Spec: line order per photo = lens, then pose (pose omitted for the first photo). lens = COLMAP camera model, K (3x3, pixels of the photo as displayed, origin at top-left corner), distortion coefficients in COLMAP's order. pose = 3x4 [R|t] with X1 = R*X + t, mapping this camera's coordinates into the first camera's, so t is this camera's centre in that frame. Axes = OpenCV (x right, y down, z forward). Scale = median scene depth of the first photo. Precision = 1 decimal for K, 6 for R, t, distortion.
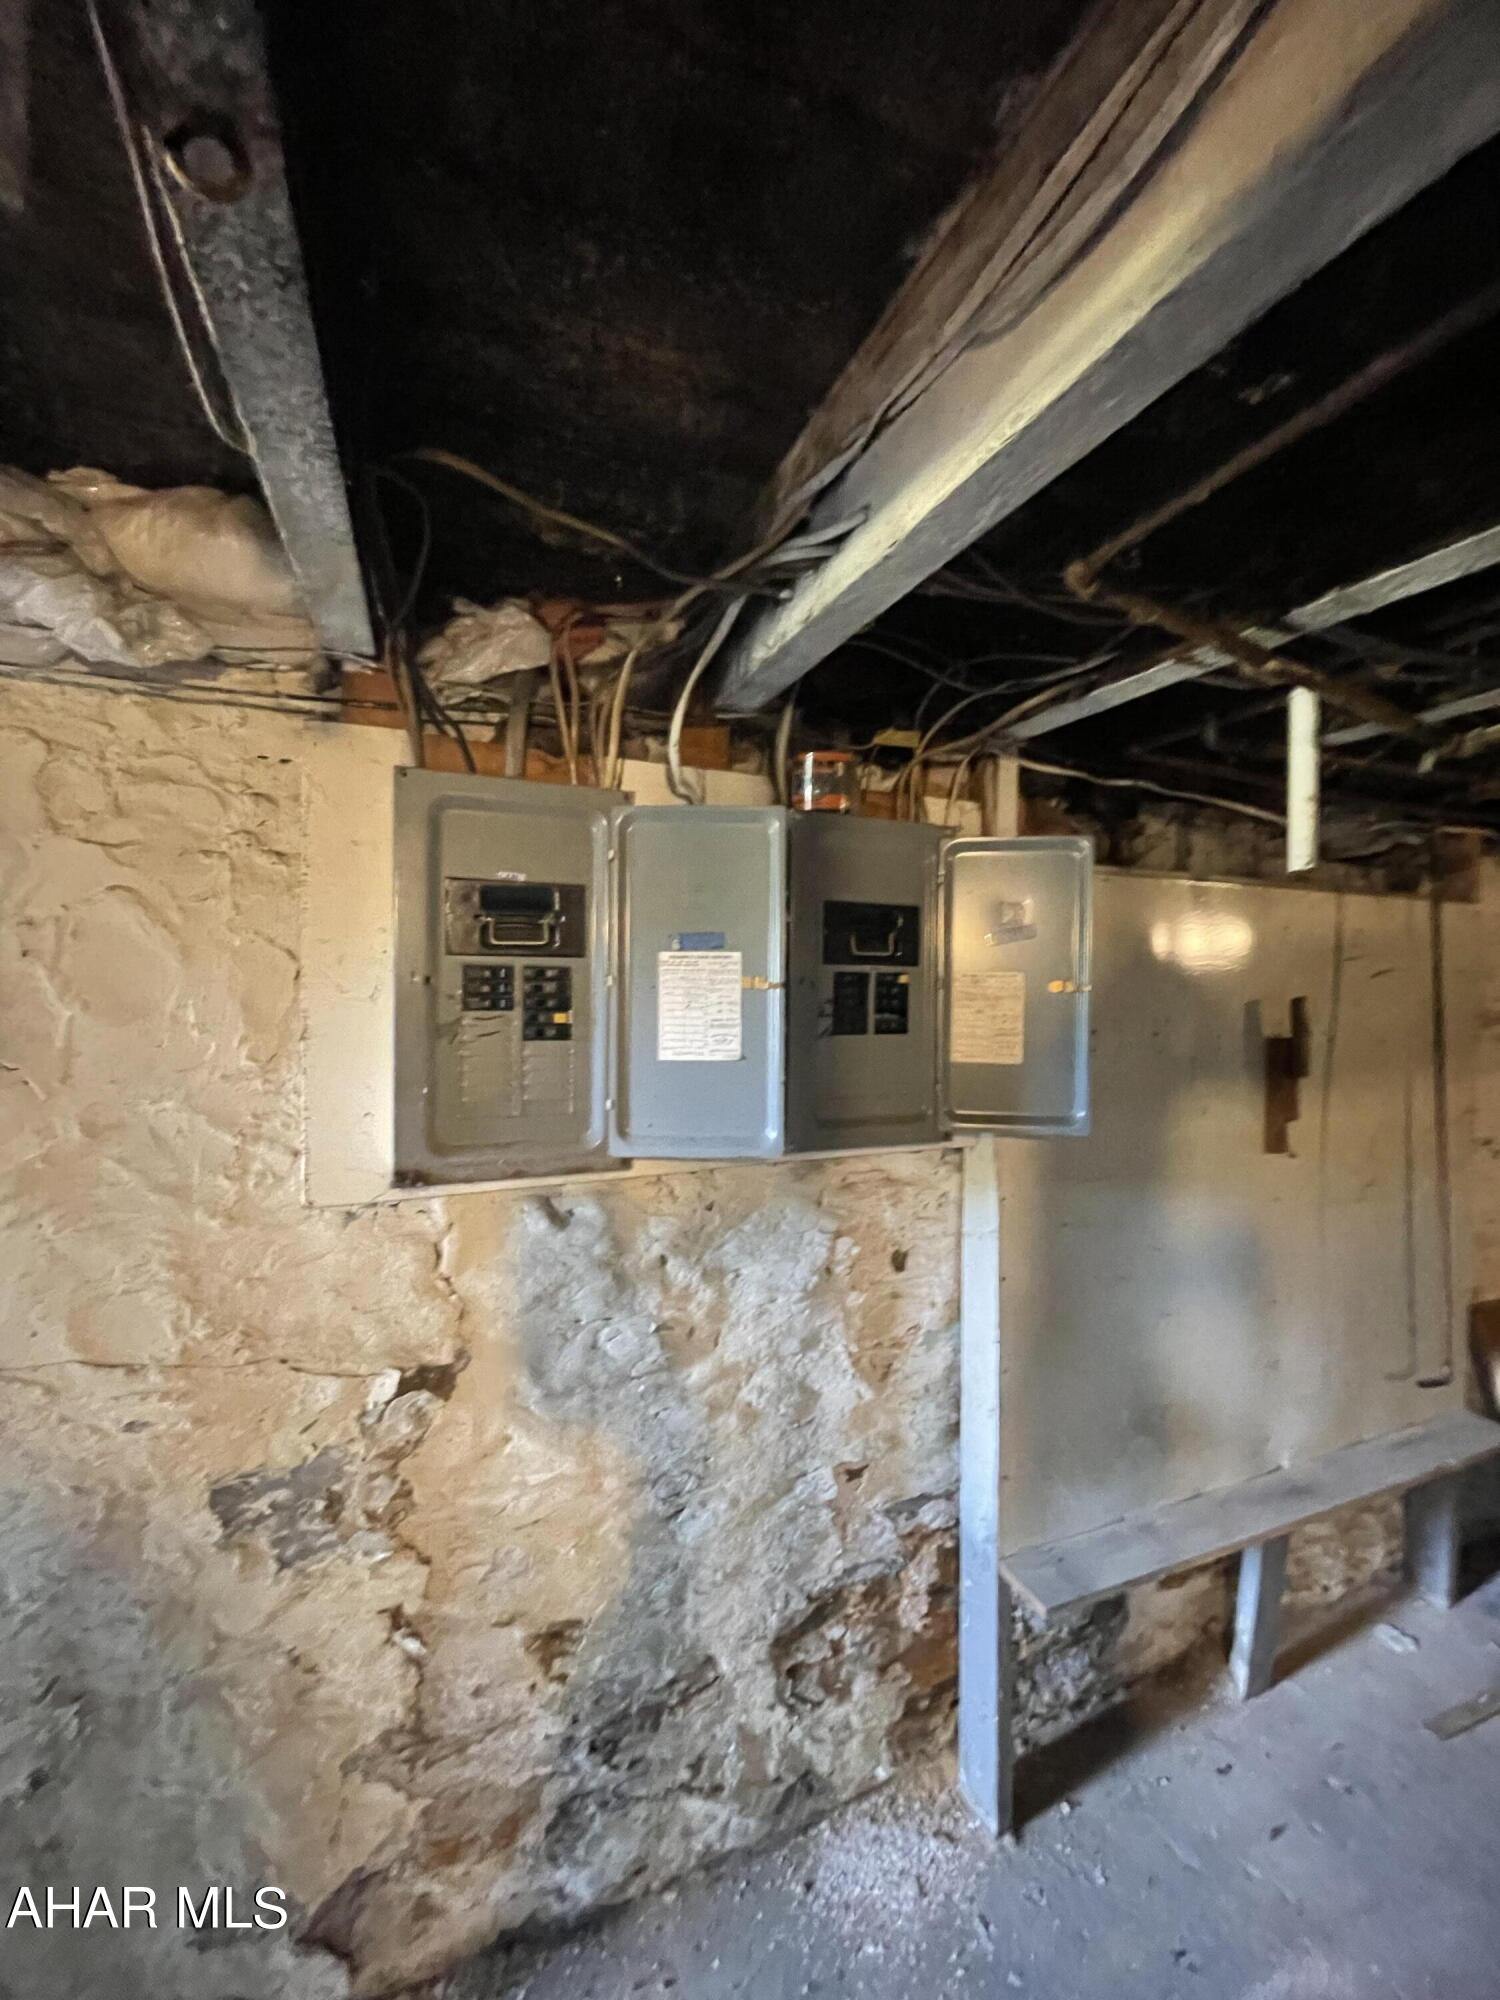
lens RADIAL K [[808.6, 0, 747.6], [0, 808.6, 999.4], [0, 0, 1]] dist [-0.003366, 0.001638]
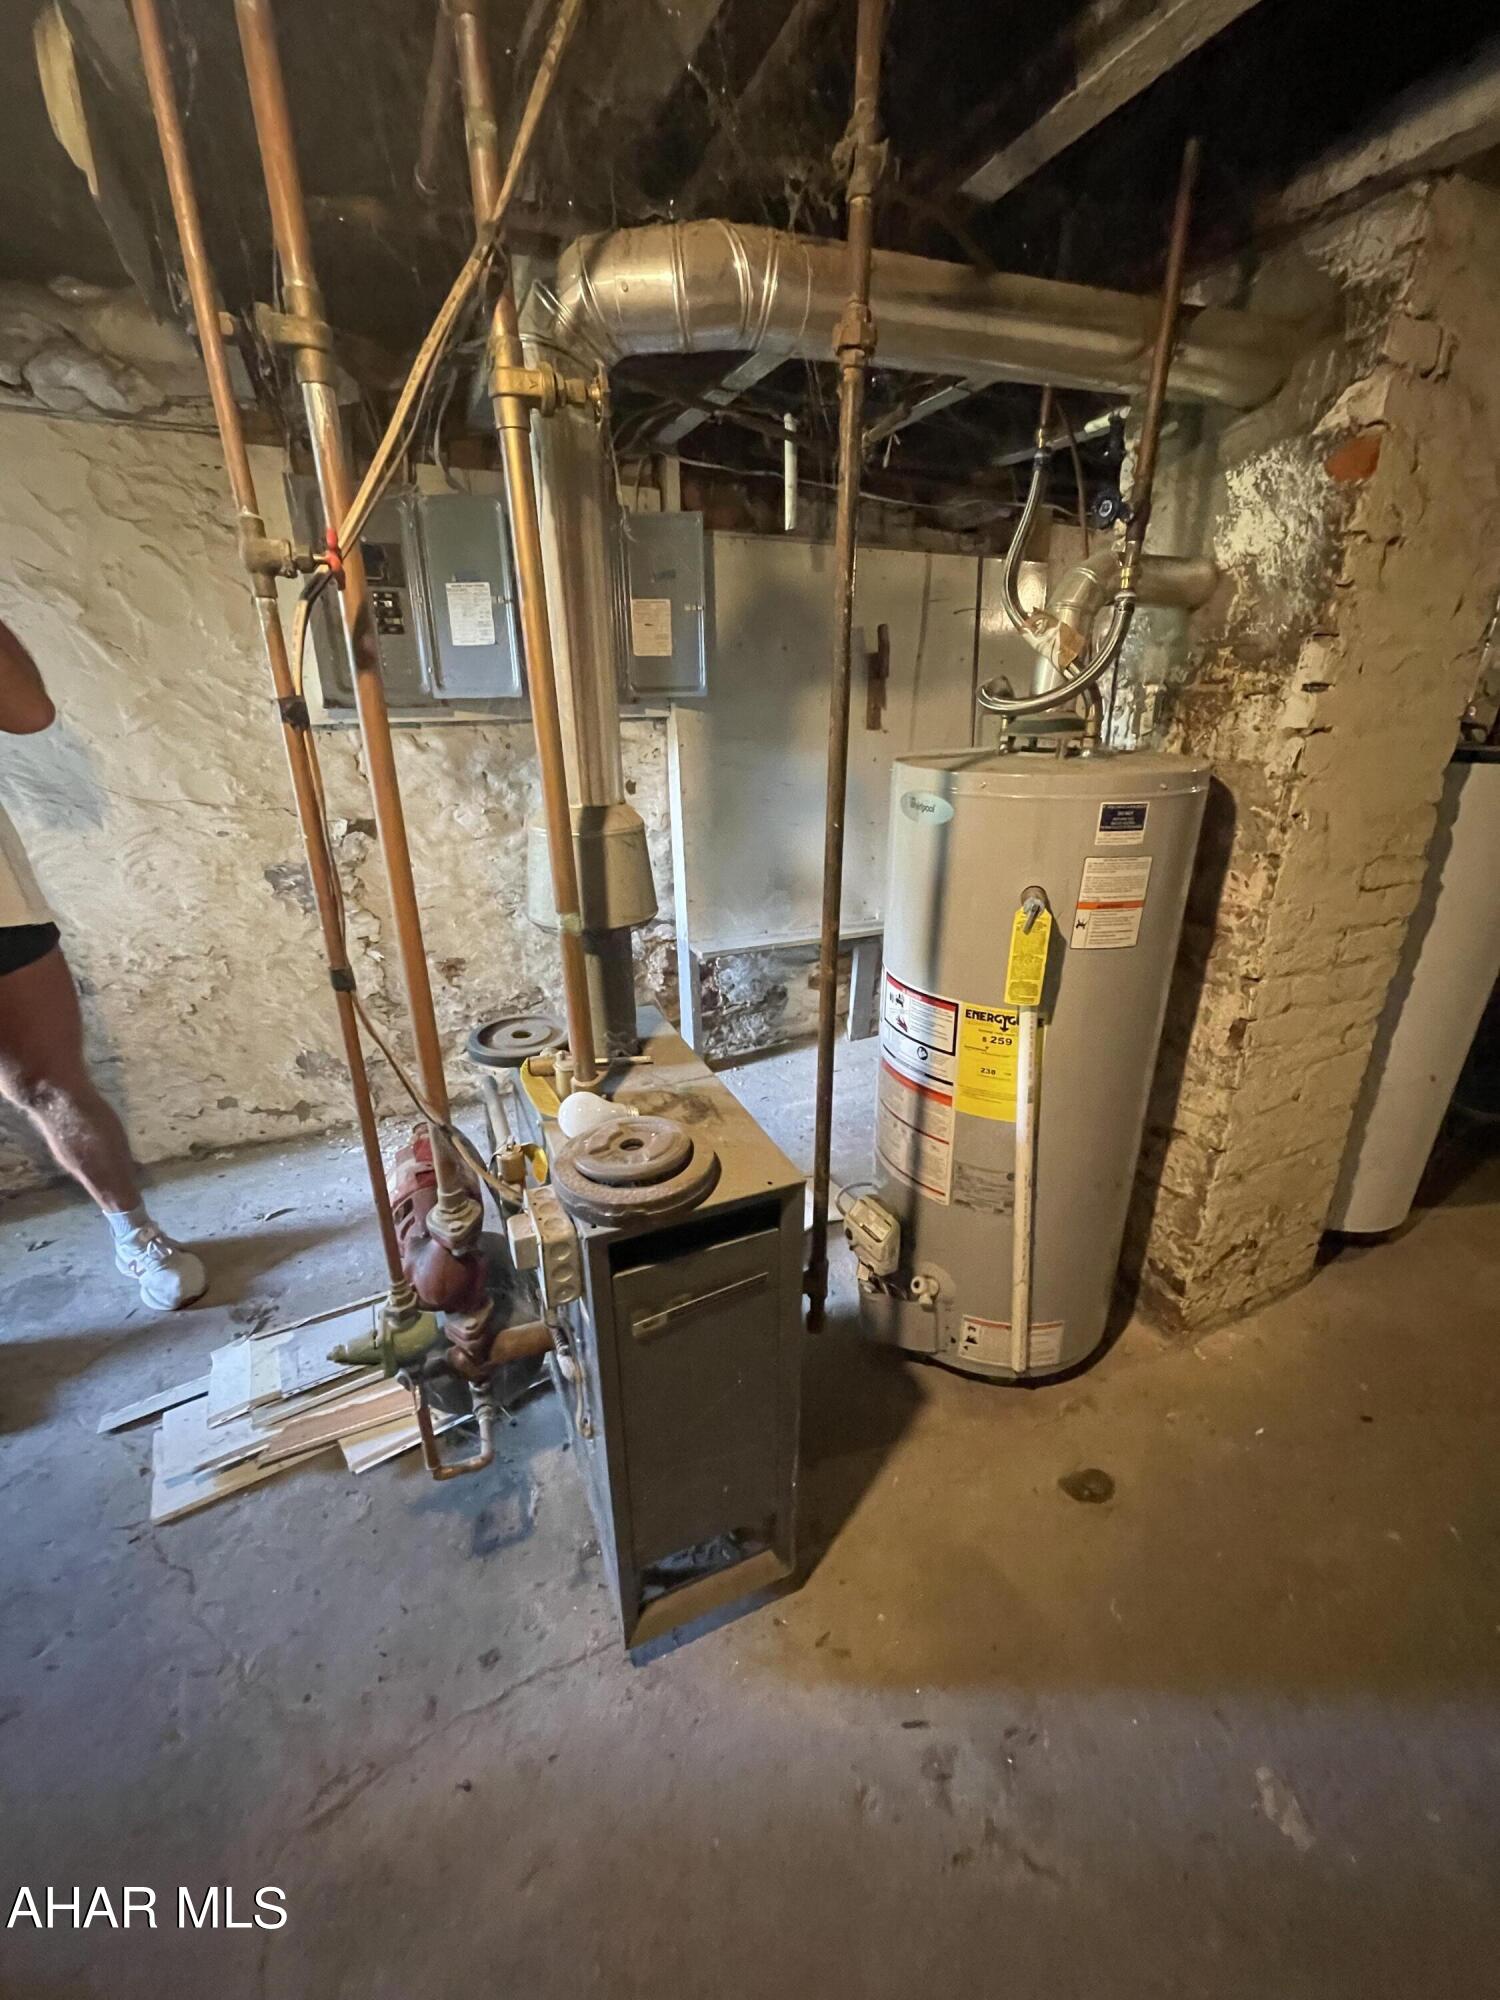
lens RADIAL K [[808.6, 0, 747.3], [0, 808.6, 996.4], [0, 0, 1]] dist [-0.003366, 0.001638]
pose [[0.998503, -0.035538, 0.041574, 0.473290], [0.019980, 0.944606, 0.327598, 0.244678], [-0.050913, -0.326277, 0.943902, -1.112639]]
